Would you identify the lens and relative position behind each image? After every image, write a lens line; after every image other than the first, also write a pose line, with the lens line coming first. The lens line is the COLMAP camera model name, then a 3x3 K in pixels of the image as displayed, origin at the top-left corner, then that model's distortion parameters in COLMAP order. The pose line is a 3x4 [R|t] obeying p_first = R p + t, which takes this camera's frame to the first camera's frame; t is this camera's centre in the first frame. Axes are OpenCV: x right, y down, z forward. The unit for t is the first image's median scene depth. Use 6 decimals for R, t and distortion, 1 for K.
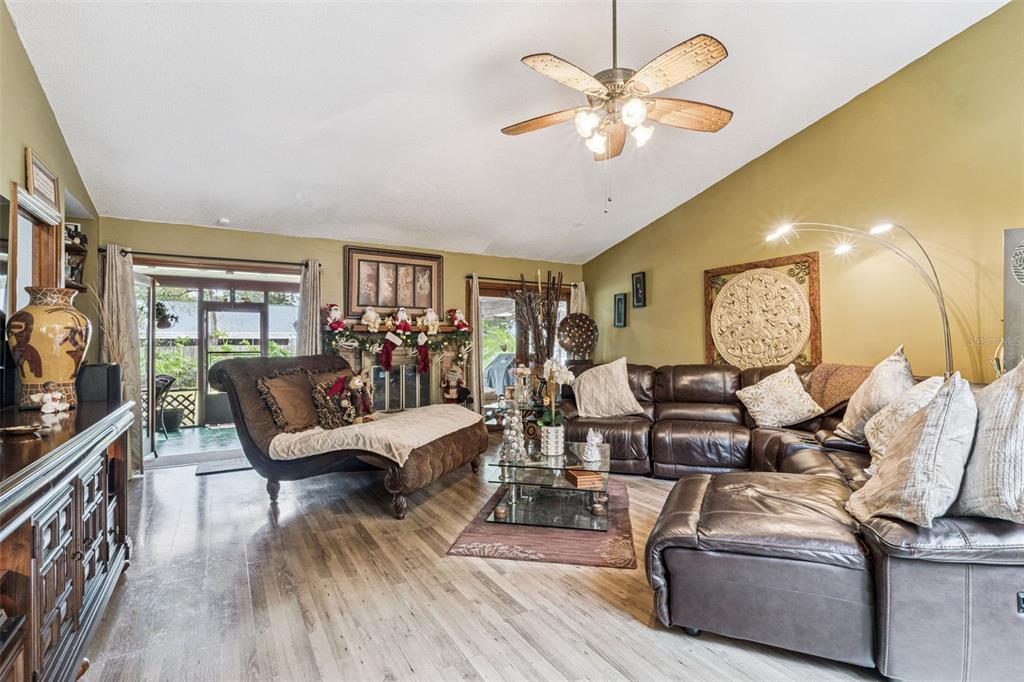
lens RADIAL K [[478.1, 0, 506.3], [0, 478.1, 340.3], [0, 0, 1]] dist [-0.001351, 0.000168]
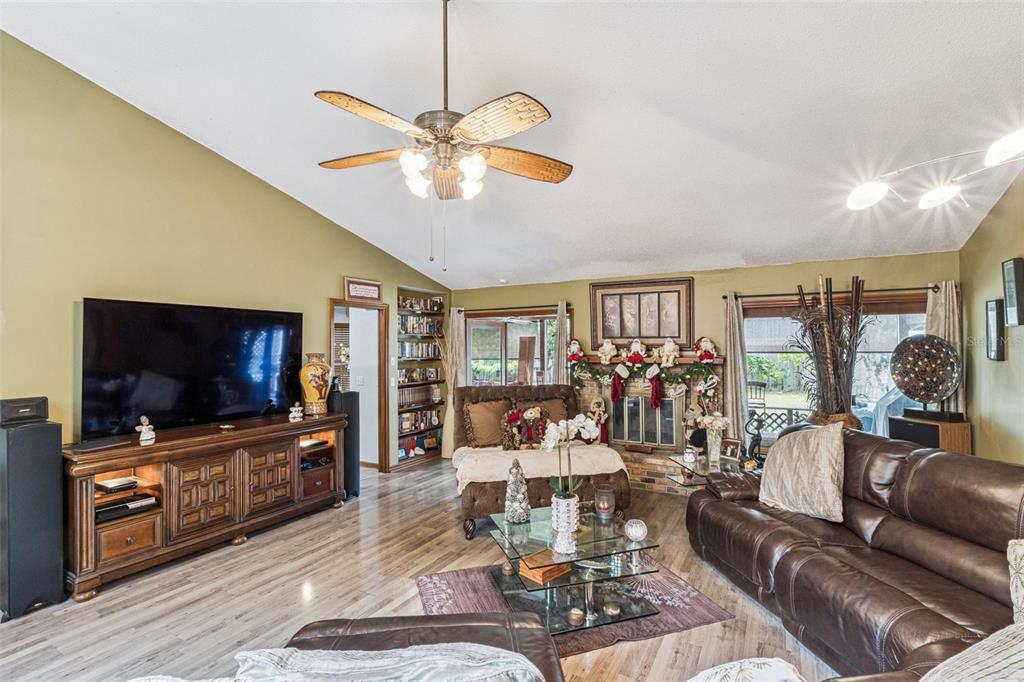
lens RADIAL K [[462.2, 0, 517.6], [0, 462.2, 343.9], [0, 0, 1]] dist [-0.000058, 0.000146]
pose [[0.513890, -0.006724, -0.857829, 0.482034], [0.007904, 0.999964, -0.003103, -0.058442], [0.857819, -0.005185, 0.513925, 0.312538]]
